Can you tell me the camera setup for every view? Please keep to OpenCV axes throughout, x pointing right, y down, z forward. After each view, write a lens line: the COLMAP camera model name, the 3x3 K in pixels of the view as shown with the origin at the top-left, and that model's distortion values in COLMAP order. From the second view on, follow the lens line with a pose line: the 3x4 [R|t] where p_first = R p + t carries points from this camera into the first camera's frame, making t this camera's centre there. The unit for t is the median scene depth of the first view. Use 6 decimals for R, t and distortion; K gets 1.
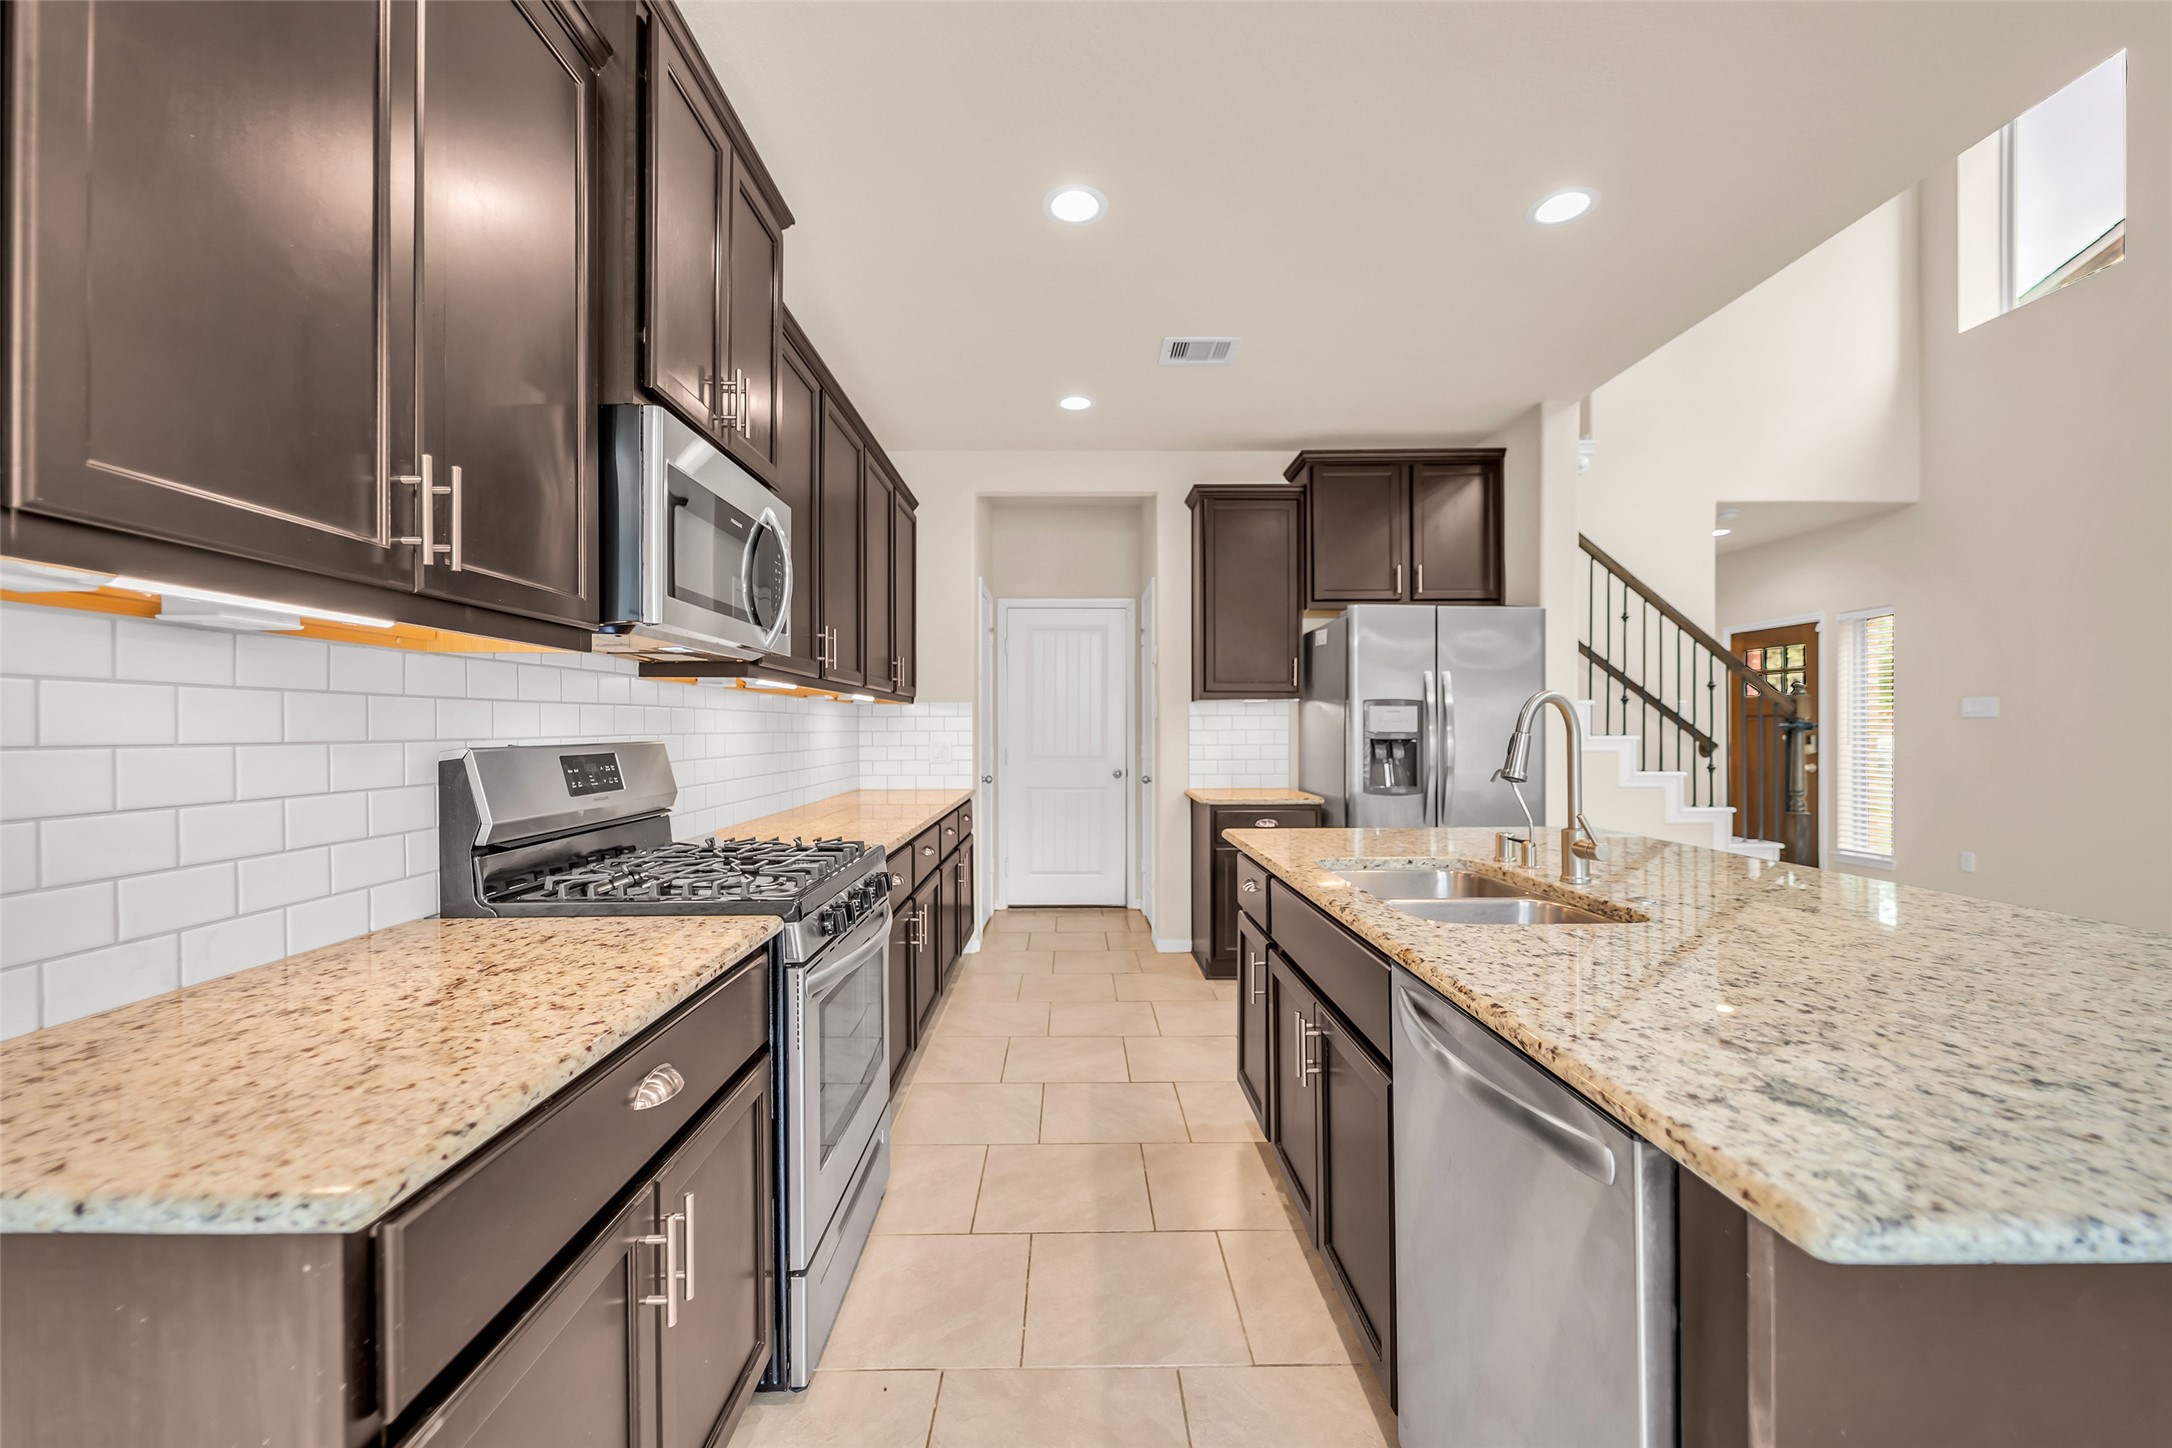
lens RADIAL K [[883.2, 0, 1080.0], [0, 883.2, 725.2], [0, 0, 1]] dist [0.001776, 0.000554]
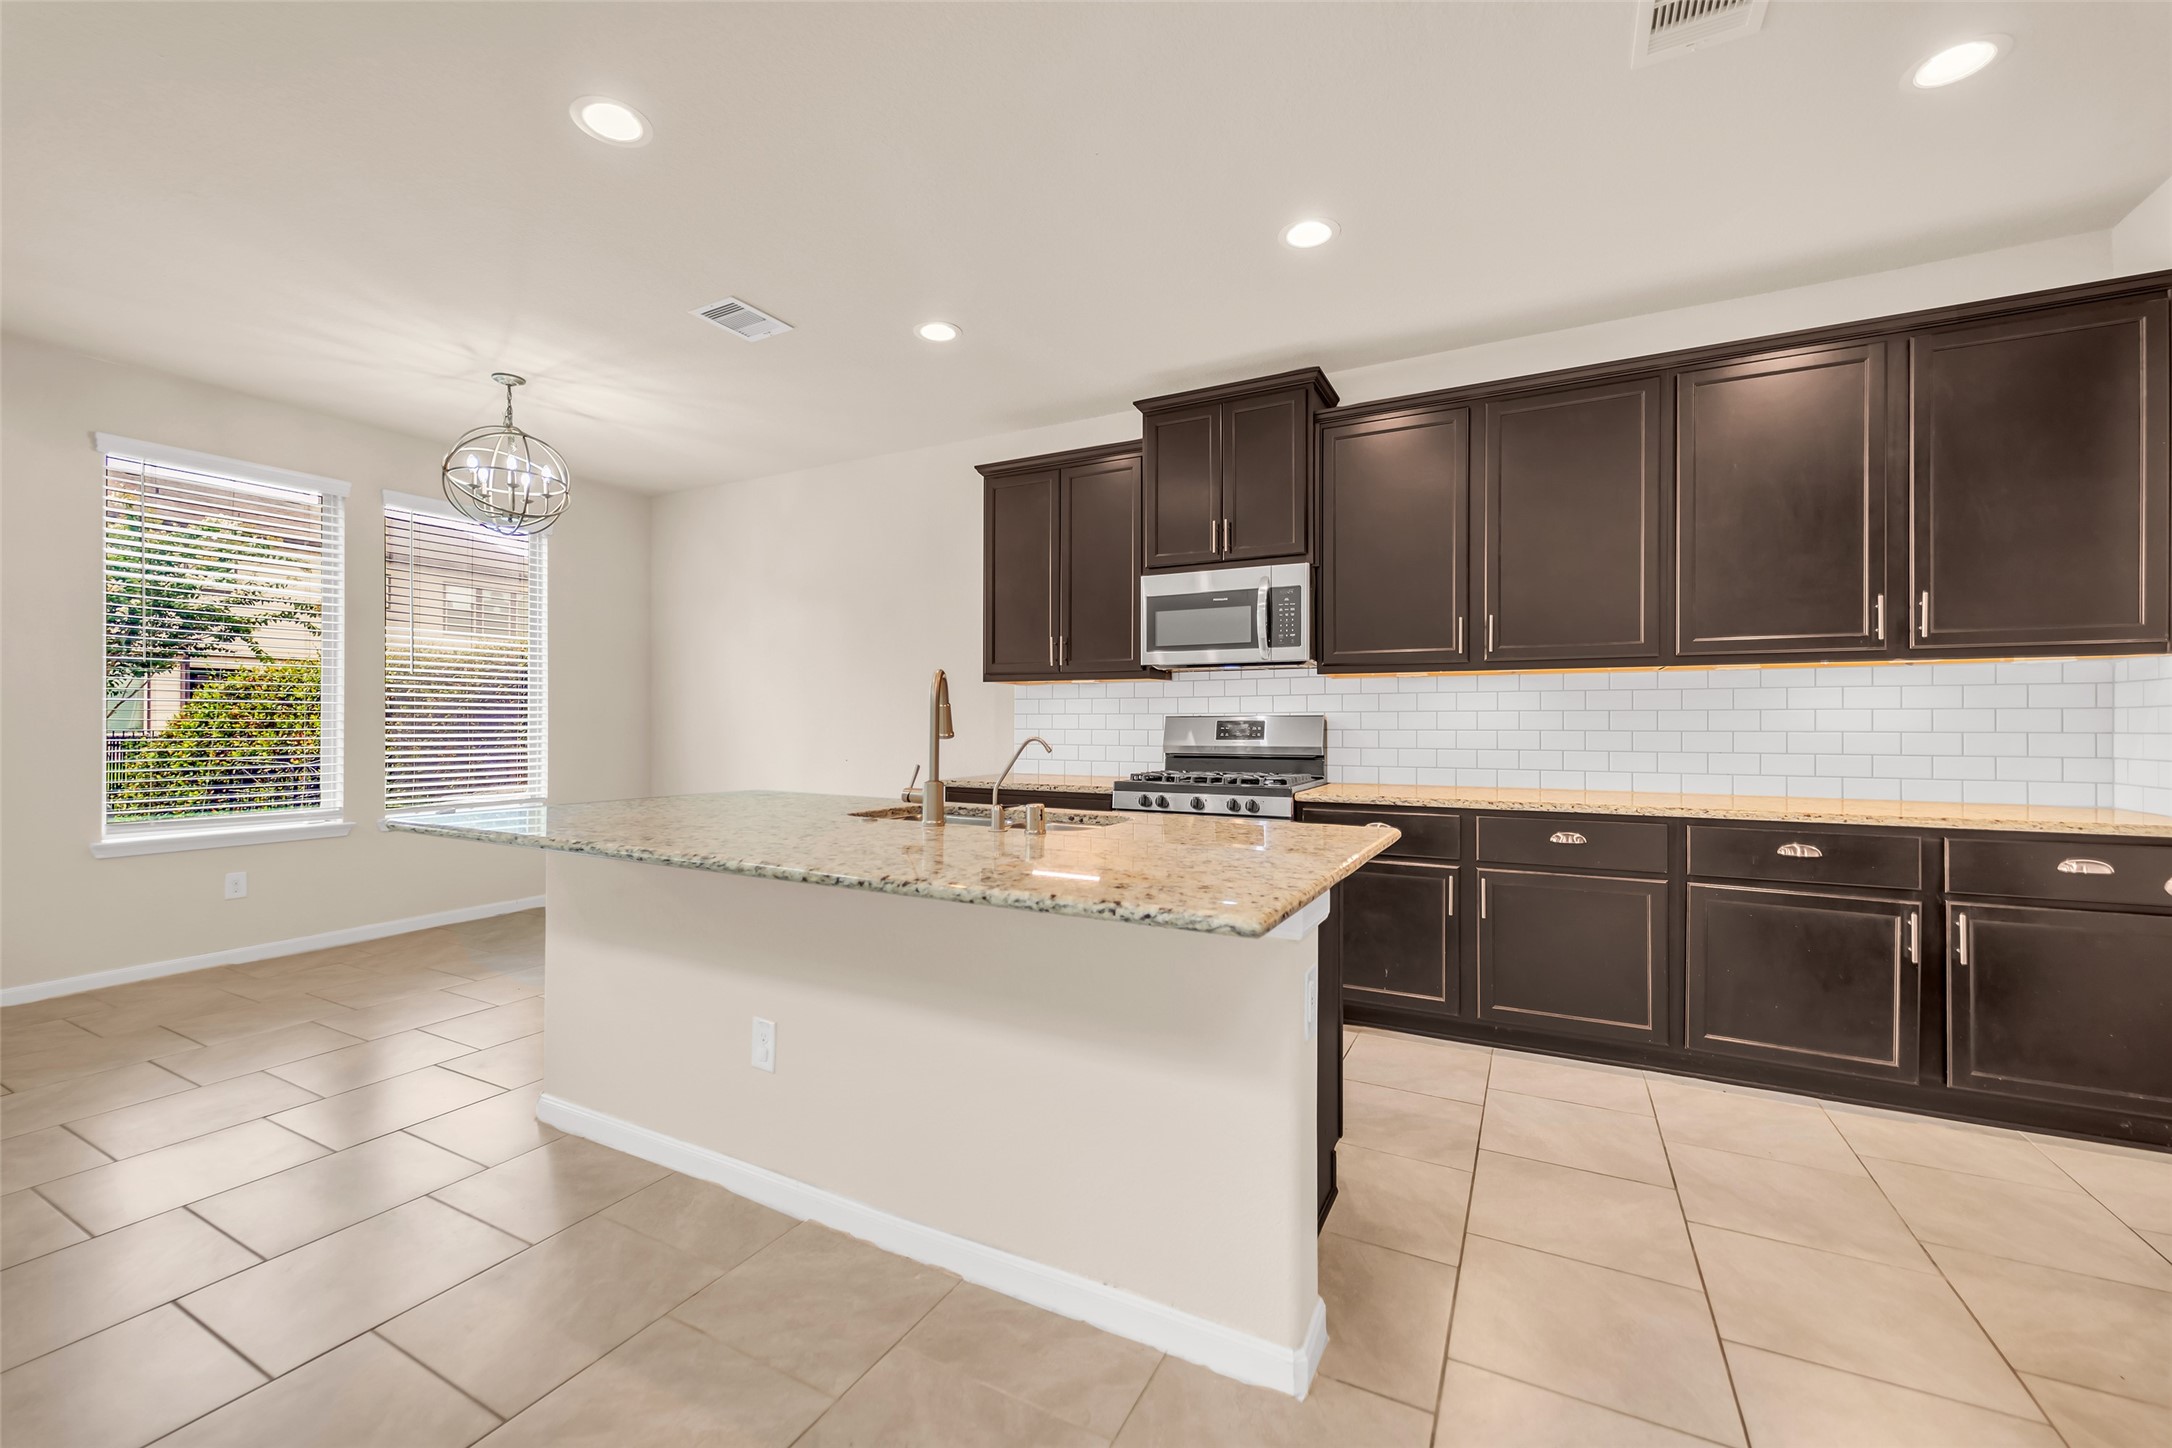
lens RADIAL K [[883.2, 0, 1082.5], [0, 883.2, 702.9], [0, 0, 1]] dist [0.001776, 0.000554]
pose [[-0.488769, -0.015086, -0.872283, 0.639282], [0.000346, 0.999847, -0.017486, 0.012594], [0.872413, -0.008849, -0.488689, 0.749112]]
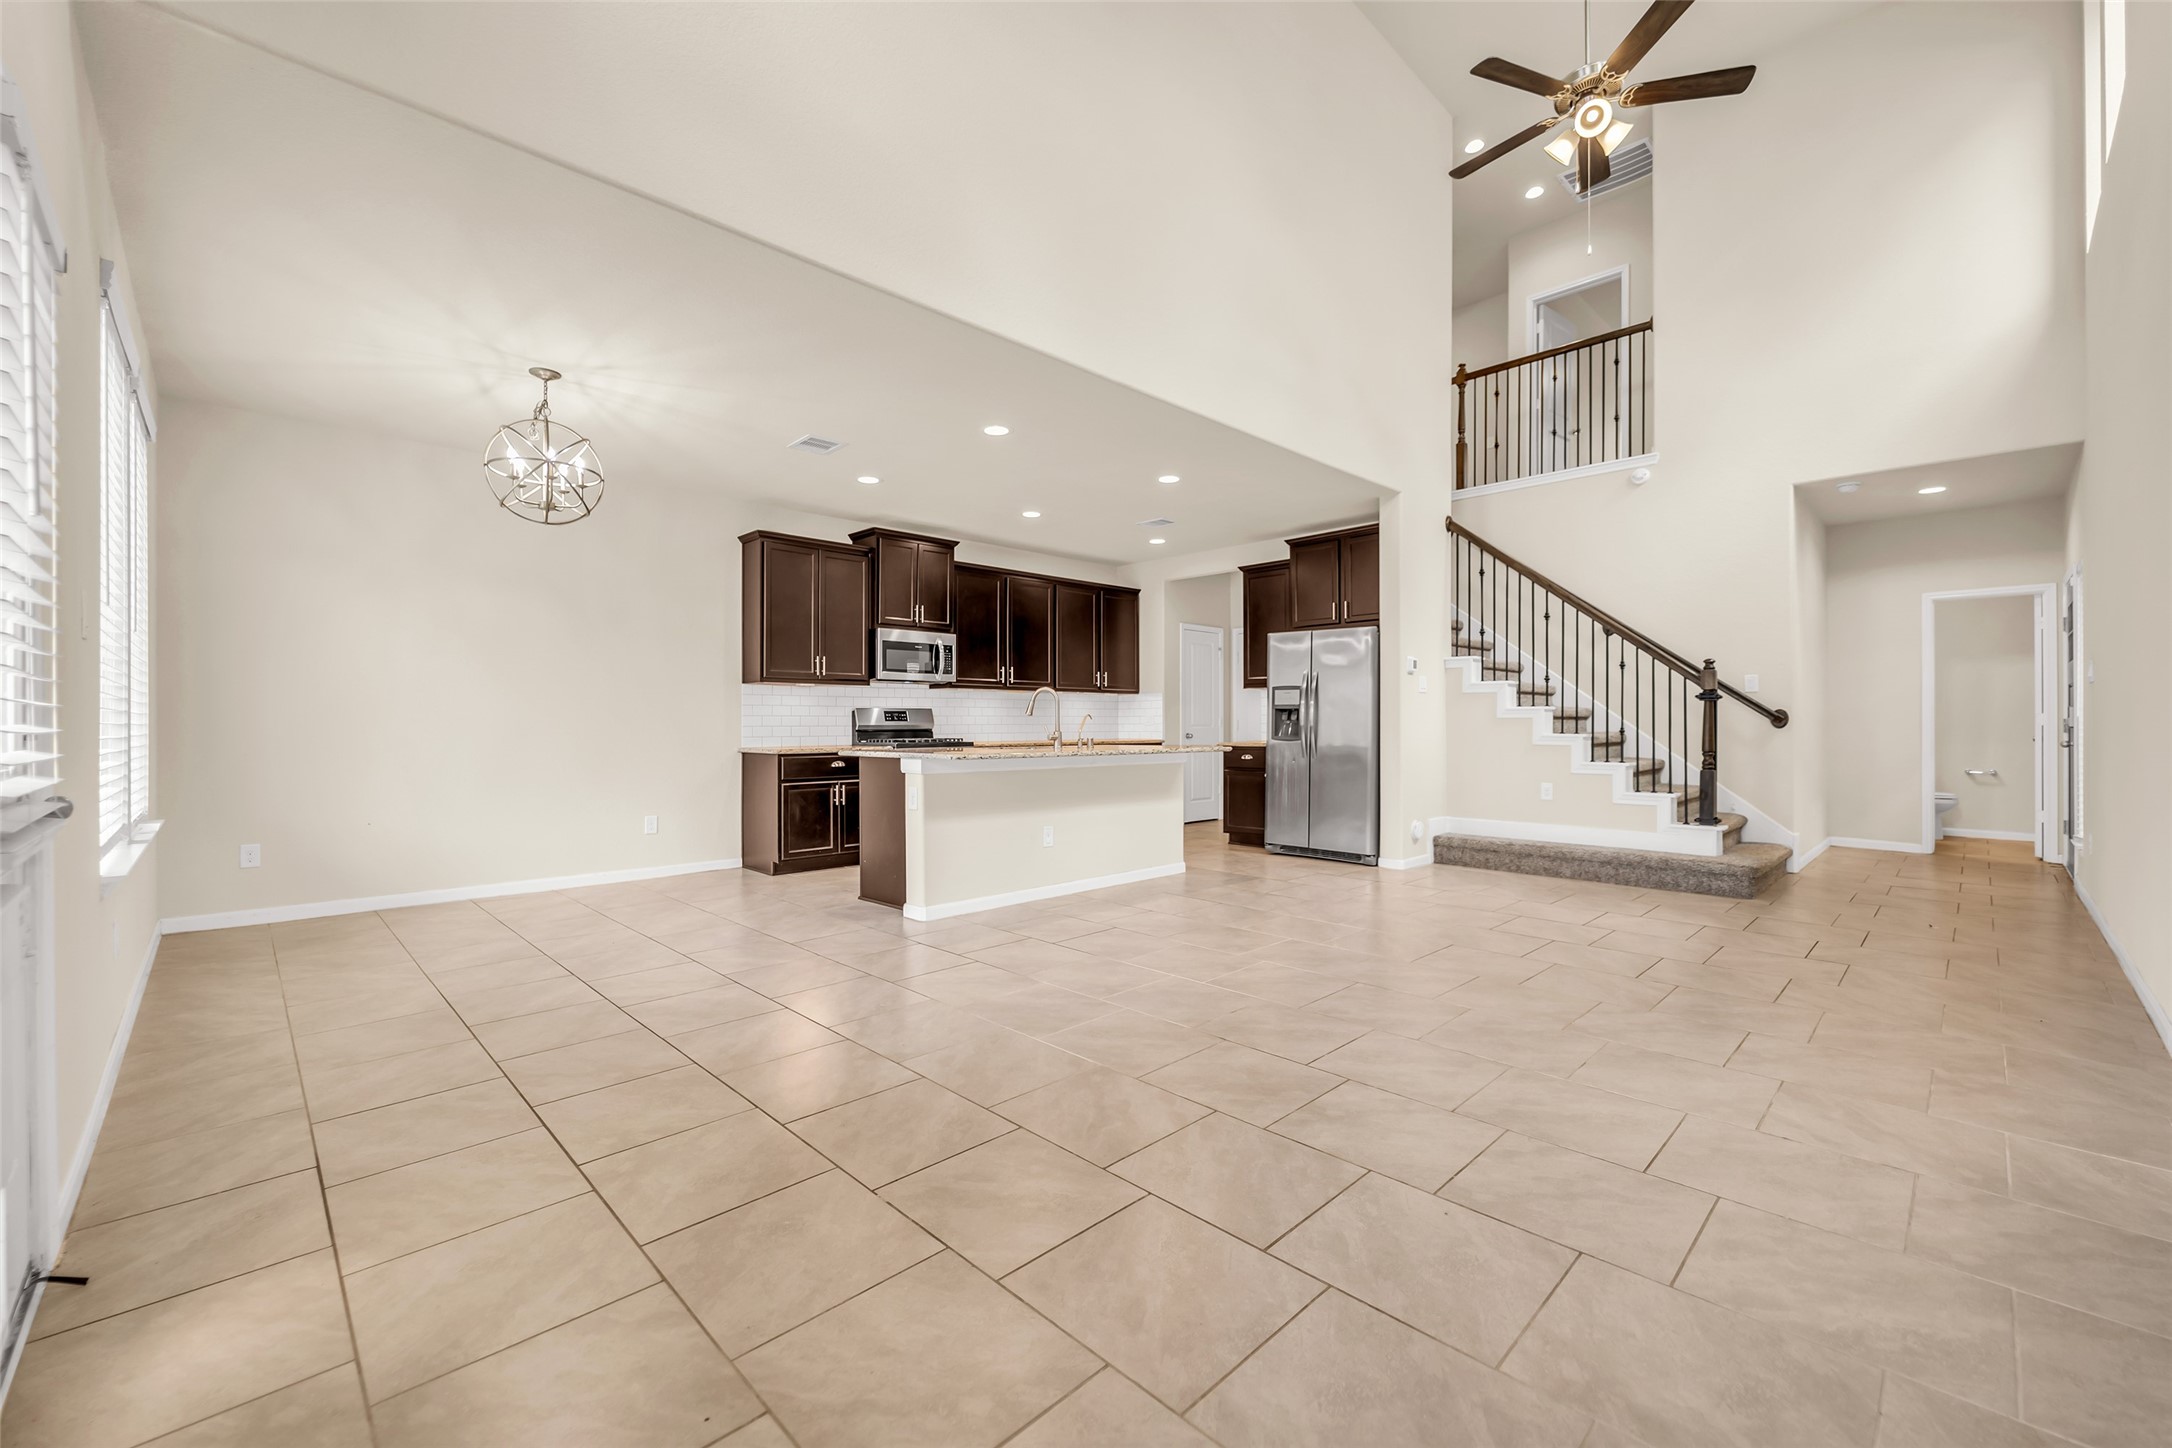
lens RADIAL K [[883.2, 0, 1069.5], [0, 883.2, 723.7], [0, 0, 1]] dist [0.001776, 0.000554]
pose [[0.672984, 0.002669, -0.739652, 1.211678], [0.003516, 0.999971, 0.006807, 0.028306], [0.739649, -0.007181, 0.672955, -0.441071]]
